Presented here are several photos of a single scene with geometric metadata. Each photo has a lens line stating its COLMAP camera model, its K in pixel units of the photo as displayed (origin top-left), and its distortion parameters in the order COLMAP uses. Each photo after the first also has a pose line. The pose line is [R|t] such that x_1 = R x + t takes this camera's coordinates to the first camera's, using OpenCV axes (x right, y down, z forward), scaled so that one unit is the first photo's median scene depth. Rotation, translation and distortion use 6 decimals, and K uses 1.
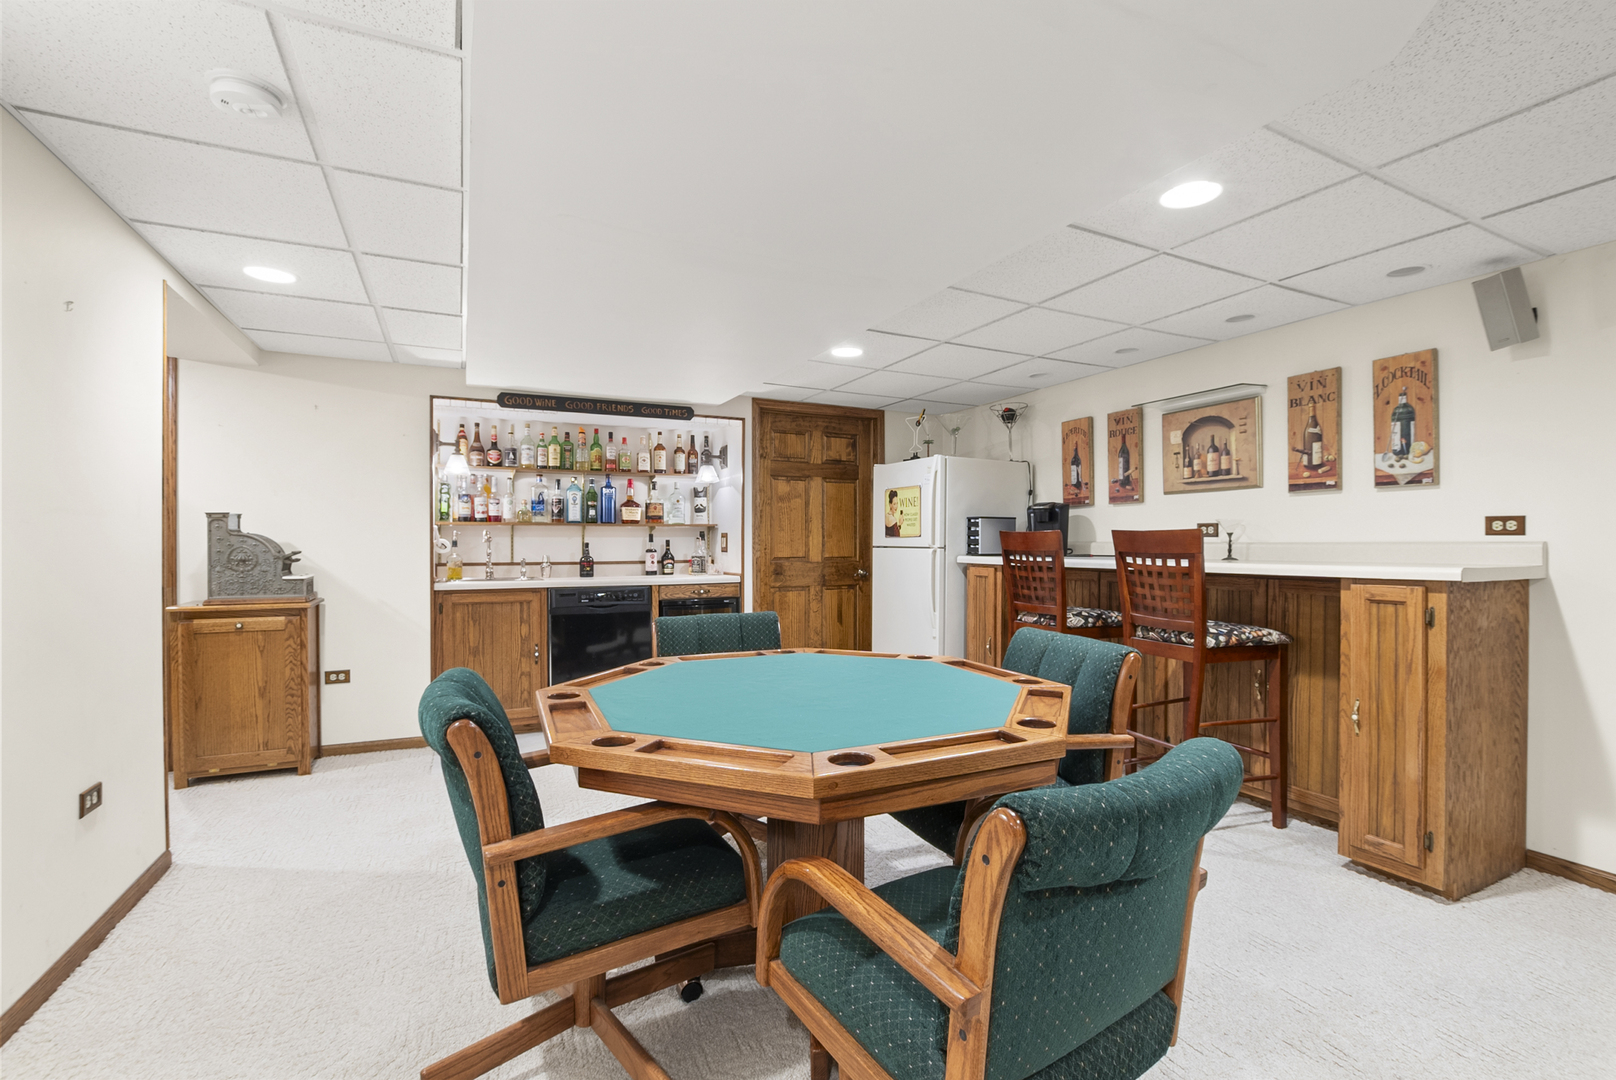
lens RADIAL K [[727.8, 0, 833.6], [0, 727.8, 540.4], [0, 0, 1]] dist [0.000373, -0.000682]
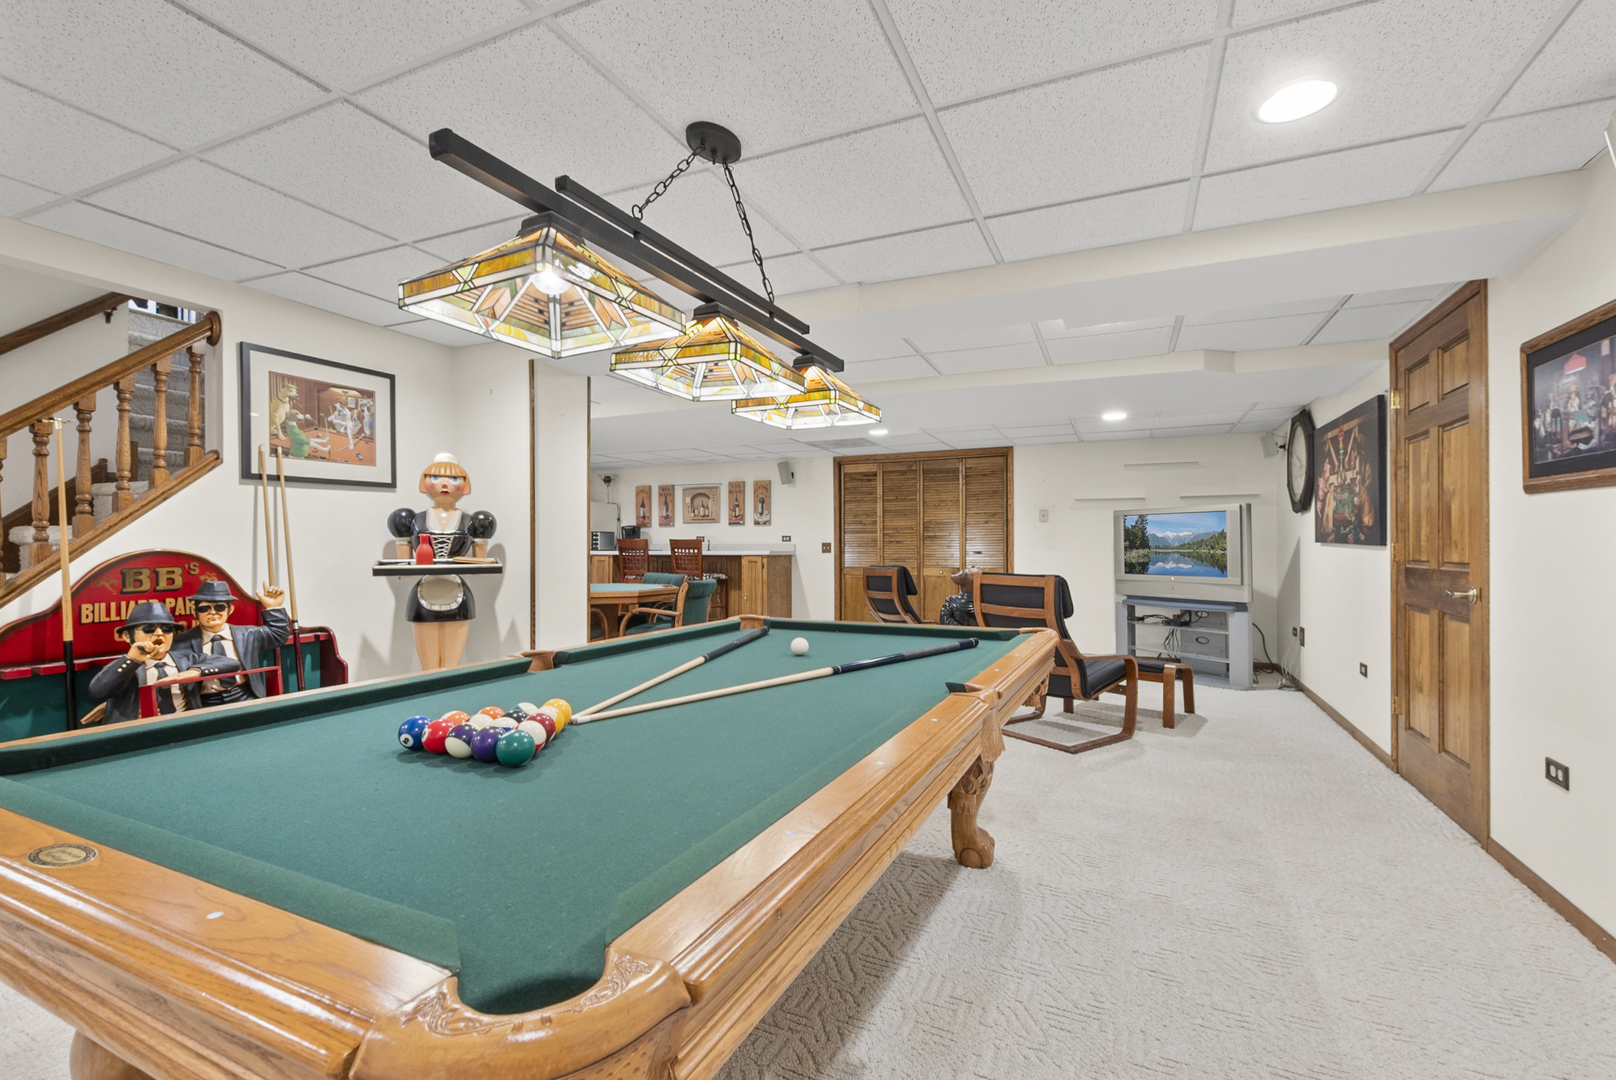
lens RADIAL K [[727.8, 0, 833.6], [0, 727.8, 540.4], [0, 0, 1]] dist [0.000373, -0.000682]
pose [[0.771034, 0.007342, 0.636752, -0.759110], [-0.001584, 0.999953, -0.009612, 0.014117], [-0.636792, 0.006402, 0.771009, -1.272927]]
